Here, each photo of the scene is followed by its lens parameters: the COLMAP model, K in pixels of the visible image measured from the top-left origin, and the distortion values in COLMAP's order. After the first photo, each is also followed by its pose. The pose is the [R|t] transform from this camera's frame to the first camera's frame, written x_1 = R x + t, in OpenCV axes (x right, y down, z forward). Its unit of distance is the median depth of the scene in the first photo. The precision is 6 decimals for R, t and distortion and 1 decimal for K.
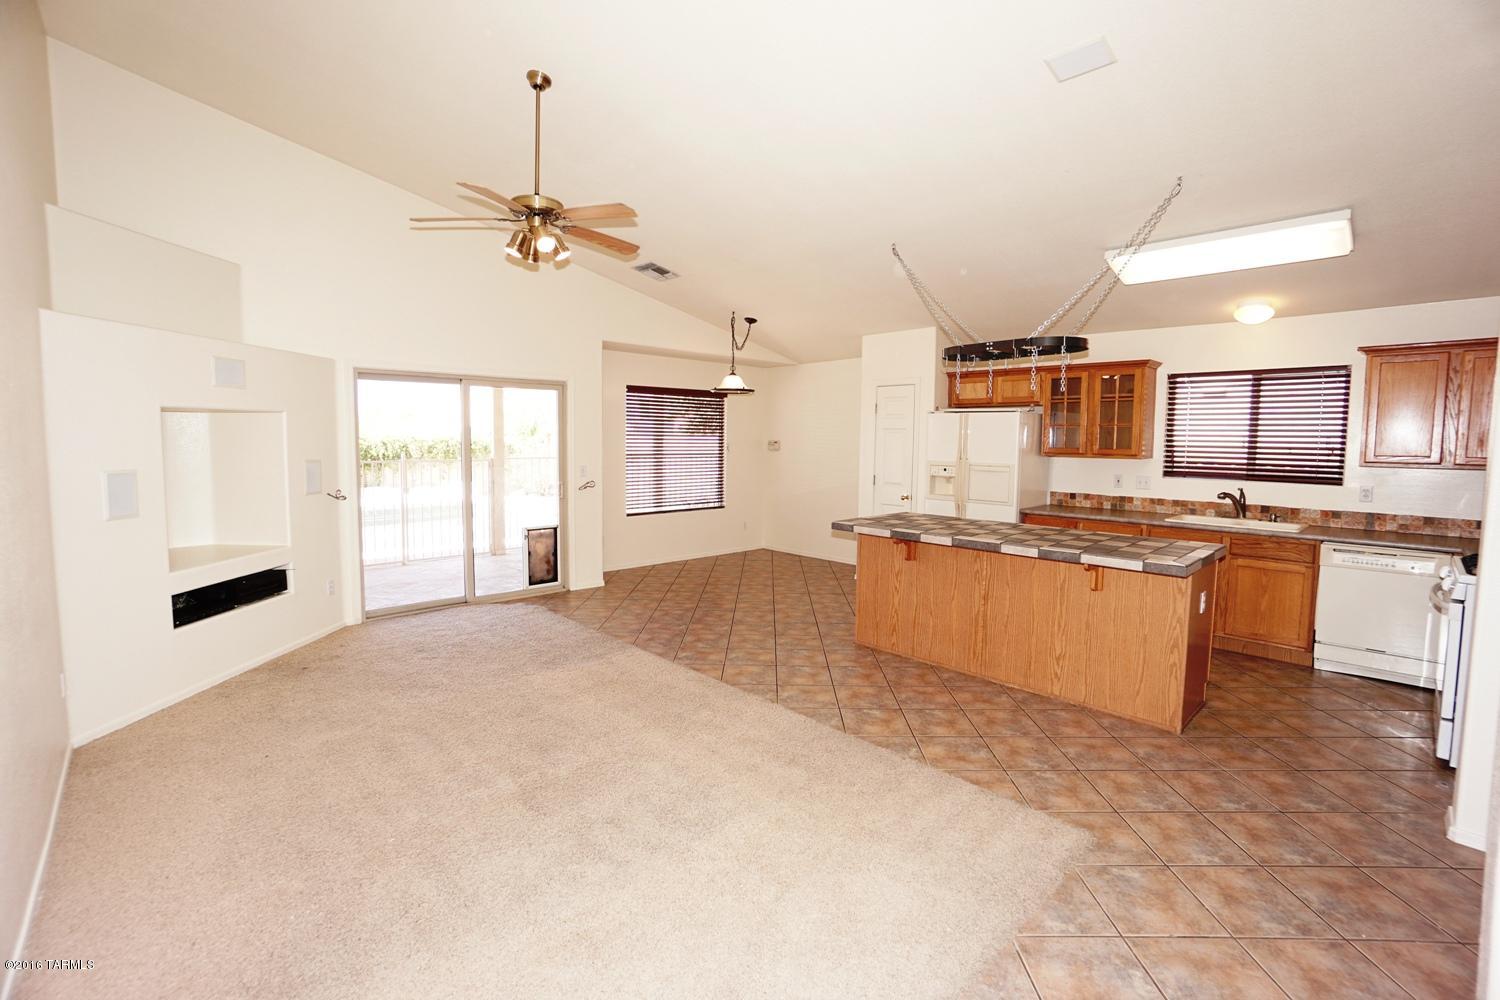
lens RADIAL K [[664.5, 0, 755.2], [0, 664.5, 487.6], [0, 0, 1]] dist [-0.064442, 0.023203]
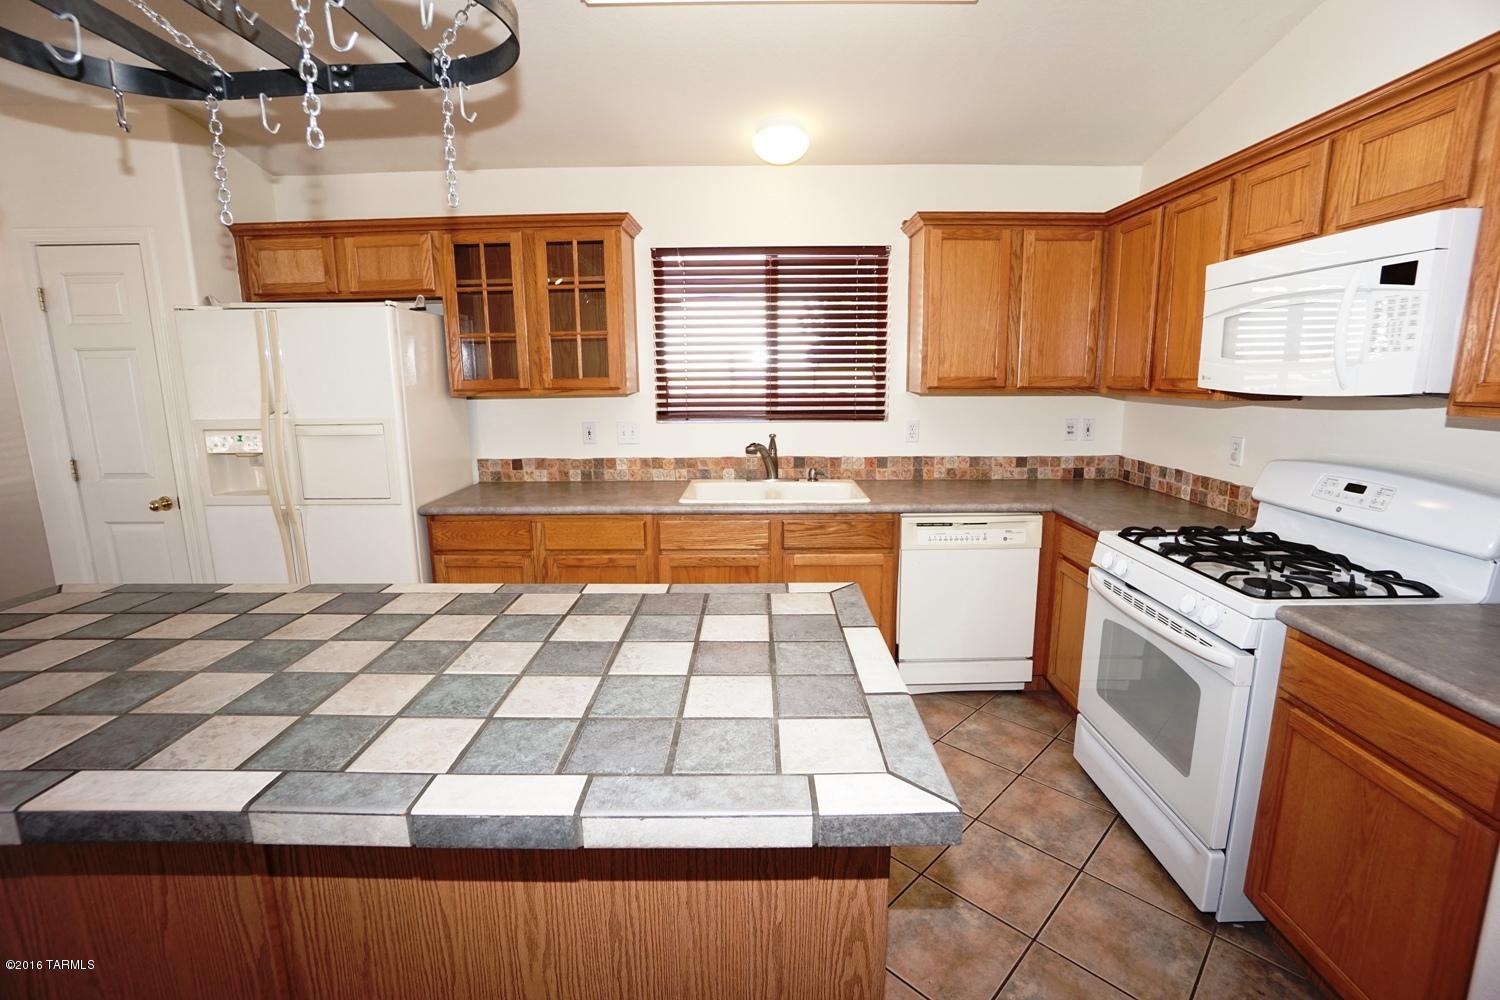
lens RADIAL K [[664.5, 0, 755.2], [0, 664.5, 487.6], [0, 0, 1]] dist [-0.064442, 0.023203]
pose [[0.695248, -0.143387, 0.704323, 0.254053], [0.068900, 0.988683, 0.133265, -0.033078], [-0.715460, -0.044124, 0.697259, 0.516733]]
